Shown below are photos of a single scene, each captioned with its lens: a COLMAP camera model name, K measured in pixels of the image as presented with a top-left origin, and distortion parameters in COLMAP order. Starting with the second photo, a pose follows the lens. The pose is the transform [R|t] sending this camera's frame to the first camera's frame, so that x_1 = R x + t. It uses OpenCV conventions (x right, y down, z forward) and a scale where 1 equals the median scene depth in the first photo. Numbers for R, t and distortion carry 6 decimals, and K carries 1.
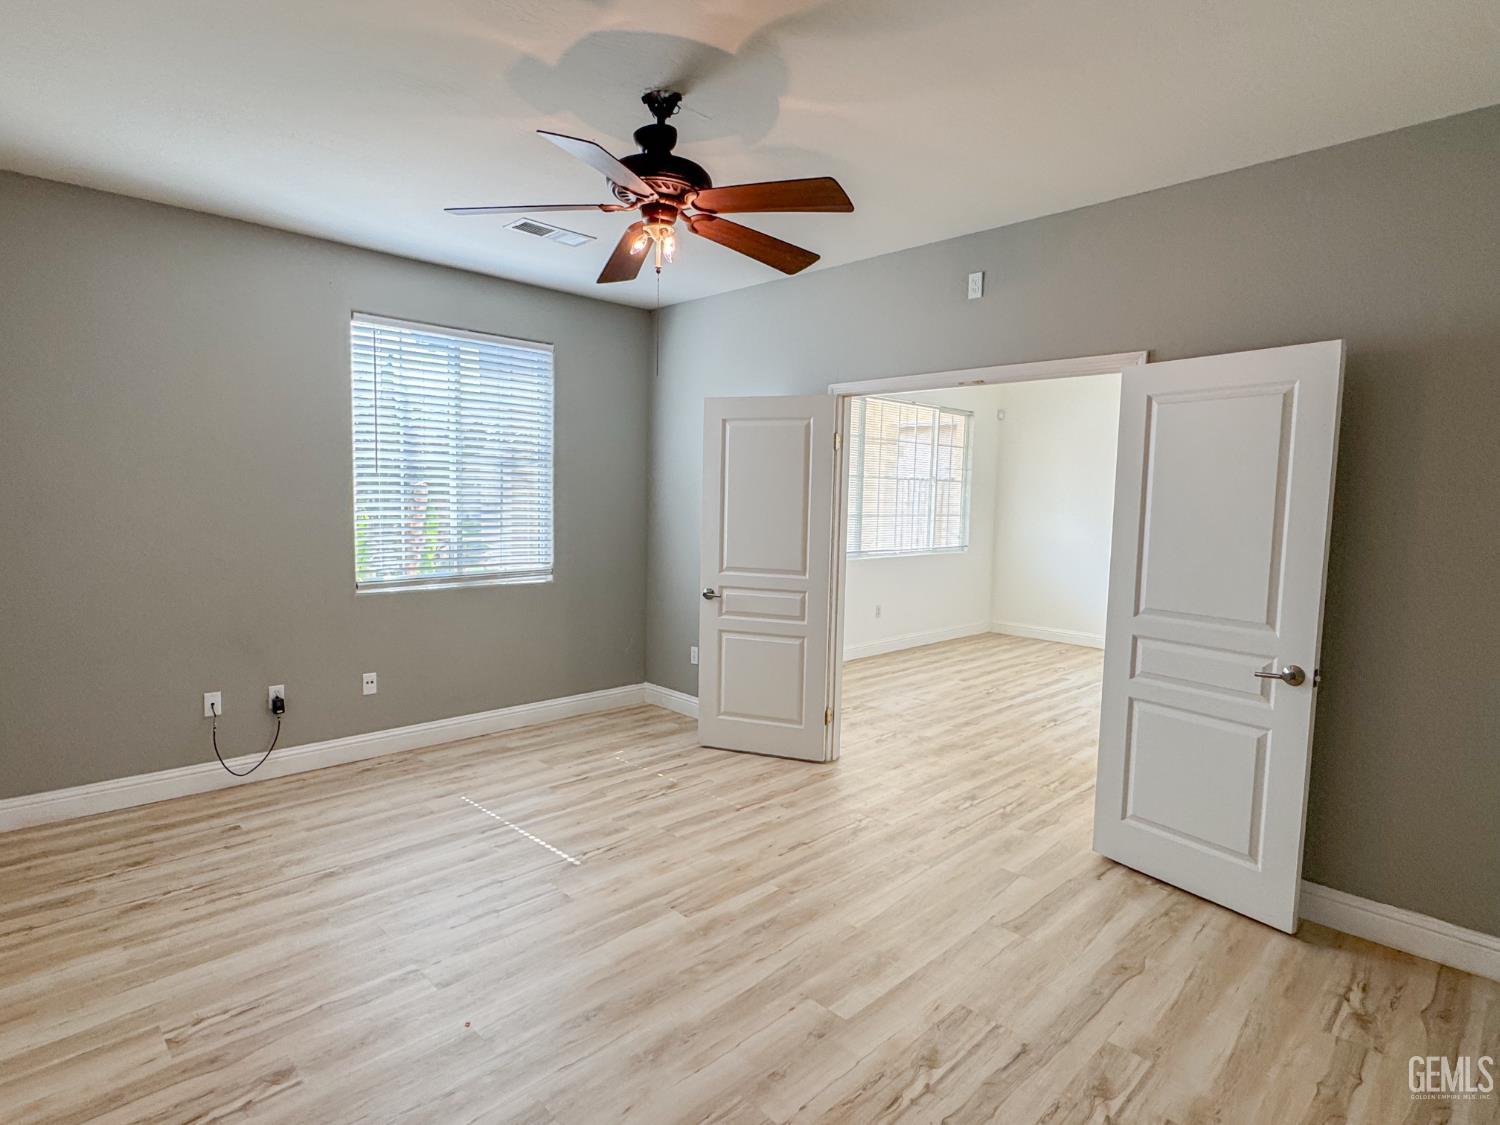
lens RADIAL K [[792.5, 0, 738.2], [0, 792.5, 564.0], [0, 0, 1]] dist [-0.010292, 0.001313]
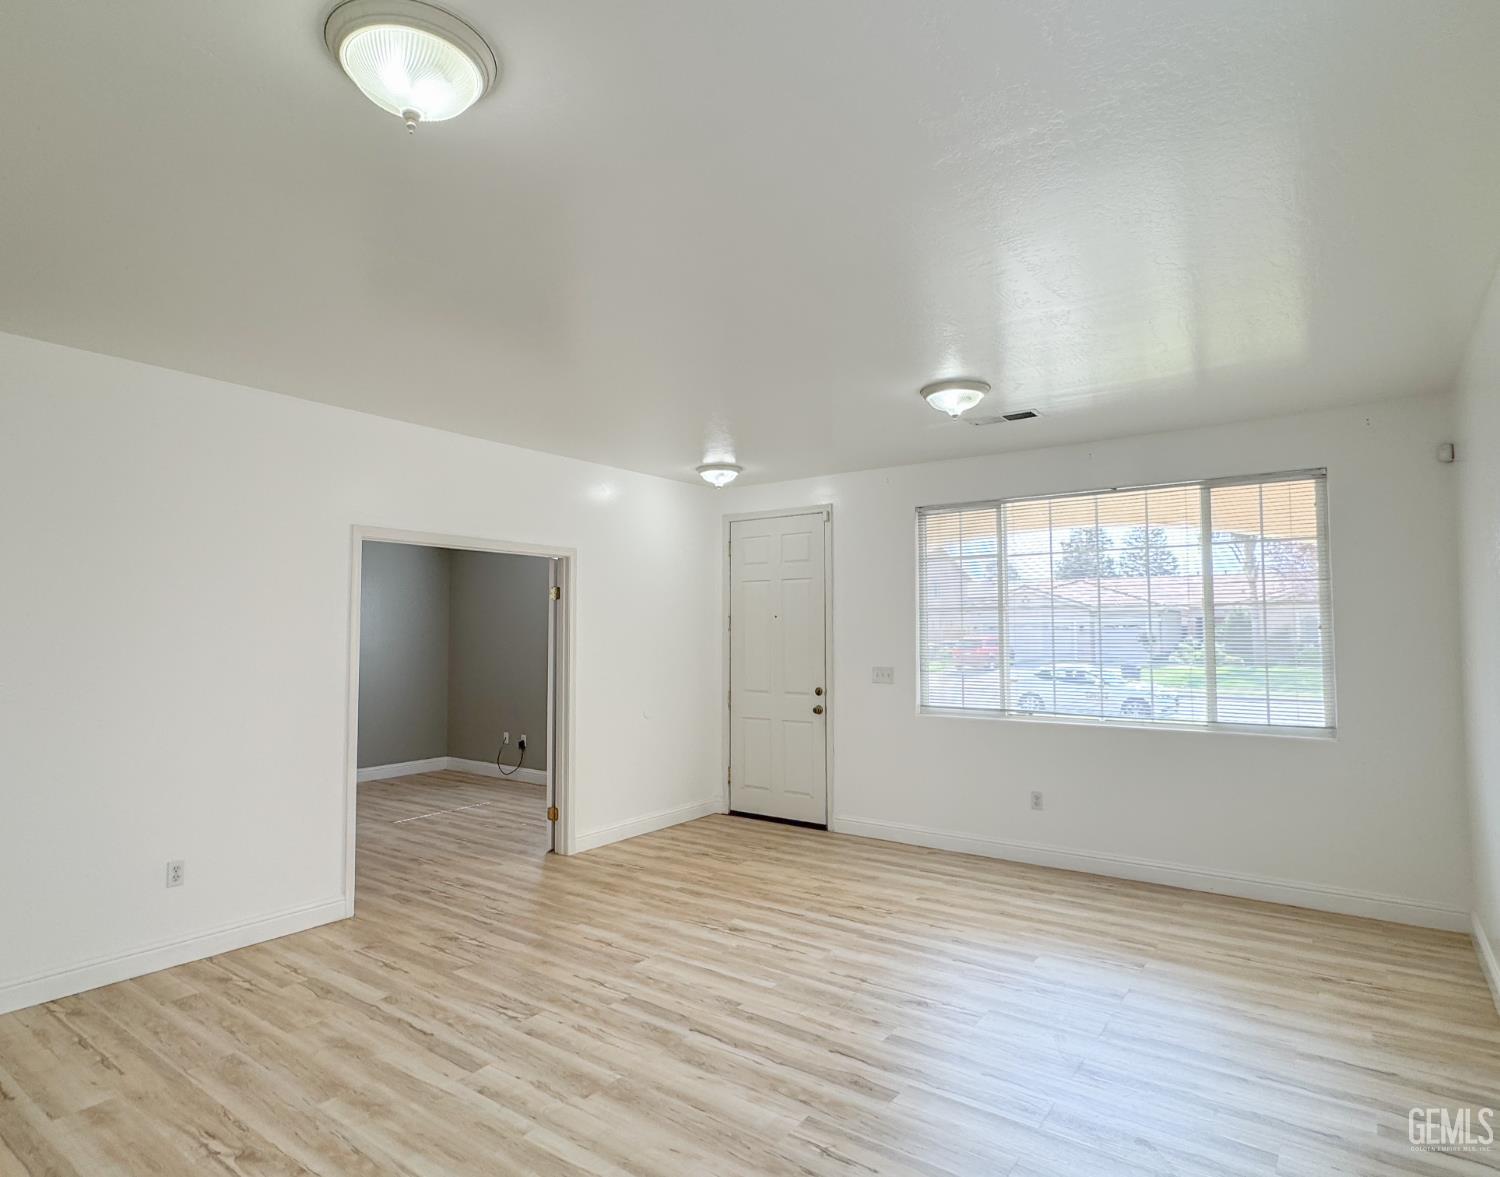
lens RADIAL K [[870.8, 0, 744.3], [0, 870.8, 592.3], [0, 0, 1]] dist [0.002410, 0.000824]
pose [[0.165798, -0.059531, -0.984361, 1.994392], [-0.074060, 0.994606, -0.072625, -0.103873], [0.983375, 0.084943, 0.160495, 1.354012]]
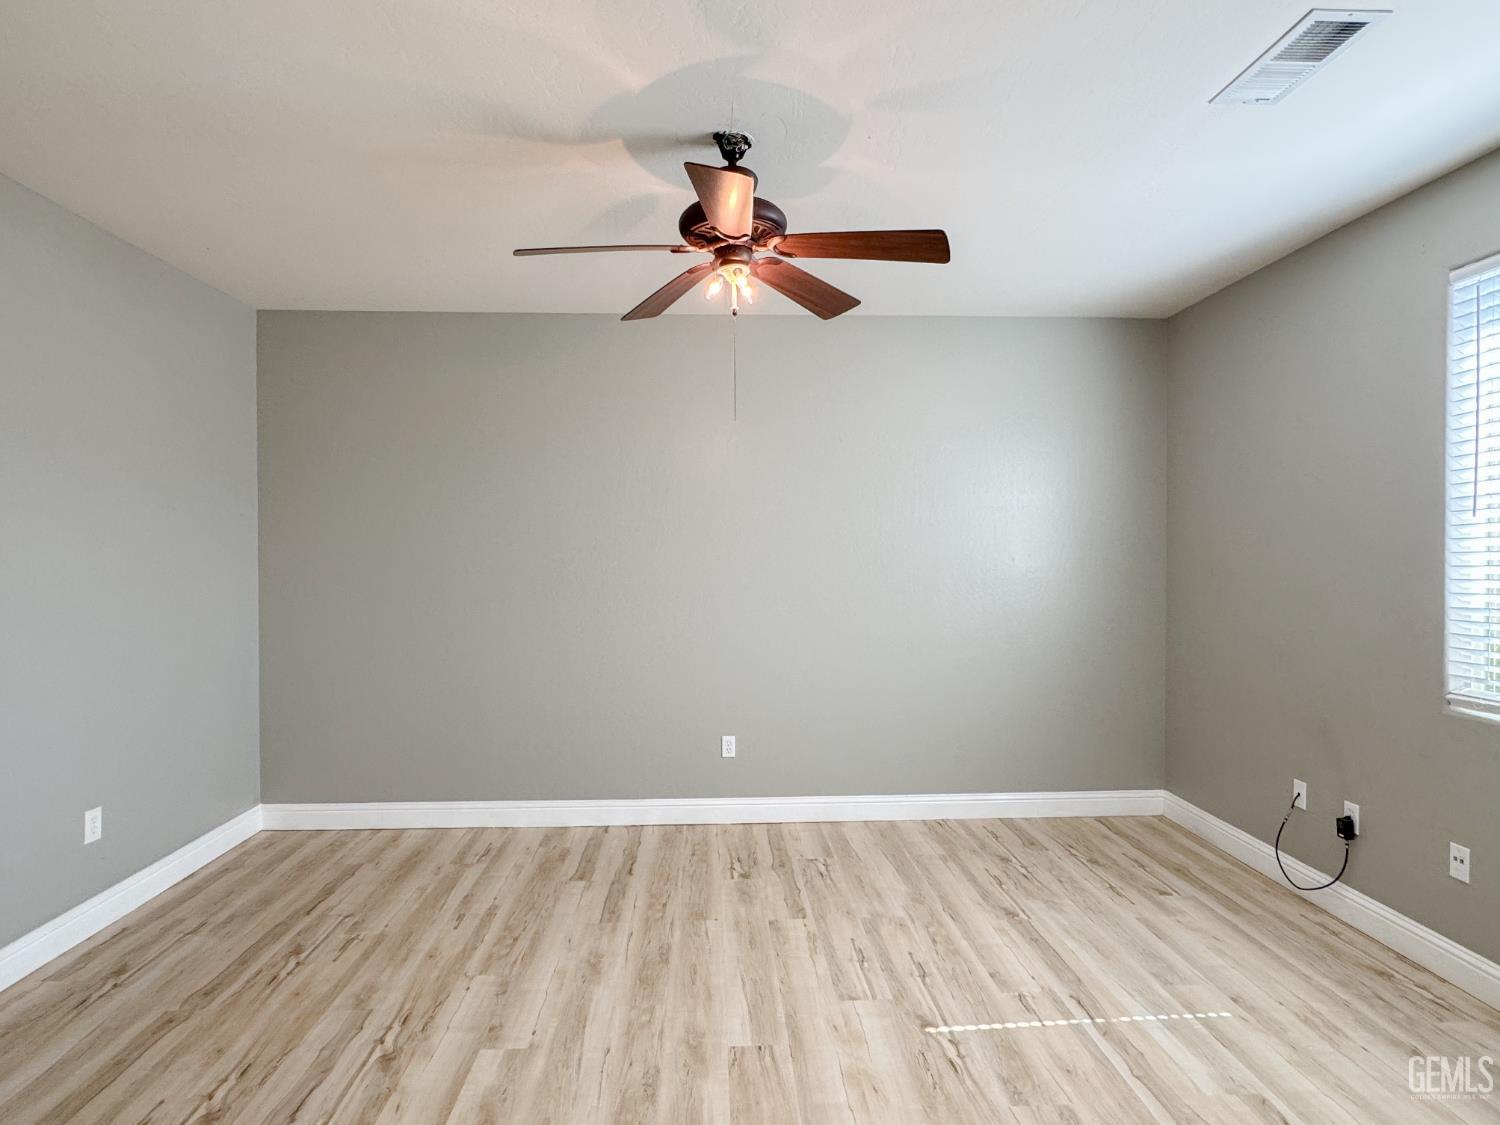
lens RADIAL K [[792.5, 0, 746.6], [0, 792.5, 564.9], [0, 0, 1]] dist [-0.010292, 0.001313]
pose [[-0.651719, -0.009453, -0.758402, 0.445089], [-0.078754, 0.995361, 0.055269, -0.084618], [0.754361, 0.095747, -0.649440, 1.196674]]
